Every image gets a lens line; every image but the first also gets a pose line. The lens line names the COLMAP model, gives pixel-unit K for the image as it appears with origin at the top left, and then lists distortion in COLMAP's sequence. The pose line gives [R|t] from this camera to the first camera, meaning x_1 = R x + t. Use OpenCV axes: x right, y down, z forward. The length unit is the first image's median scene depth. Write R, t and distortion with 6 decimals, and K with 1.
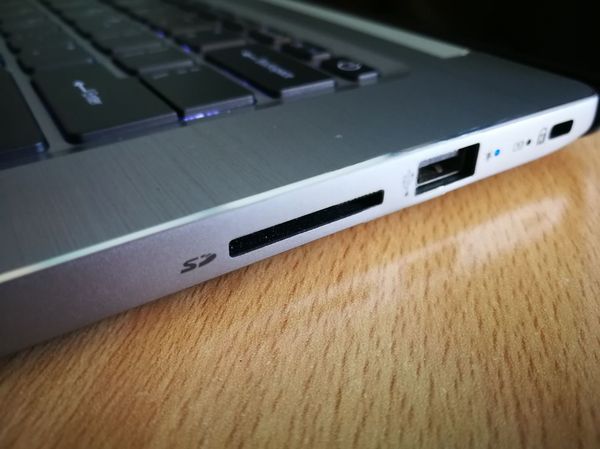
lens RADIAL K [[488.0, 0, 300.0], [0, 488.0, 224.5], [0, 0, 1]] dist [0.031884, 0.000913]
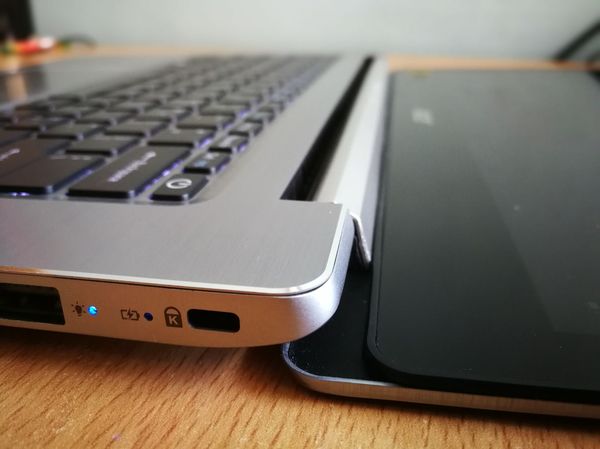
lens RADIAL K [[488.0, 0, 300.0], [0, 488.0, 224.5], [0, 0, 1]] dist [0.031884, 0.000913]
pose [[0.727728, 0.263502, -0.633229, 1.080386], [-0.357833, 0.933508, -0.022778, -0.367440], [0.585122, 0.243166, 0.773629, 0.496912]]
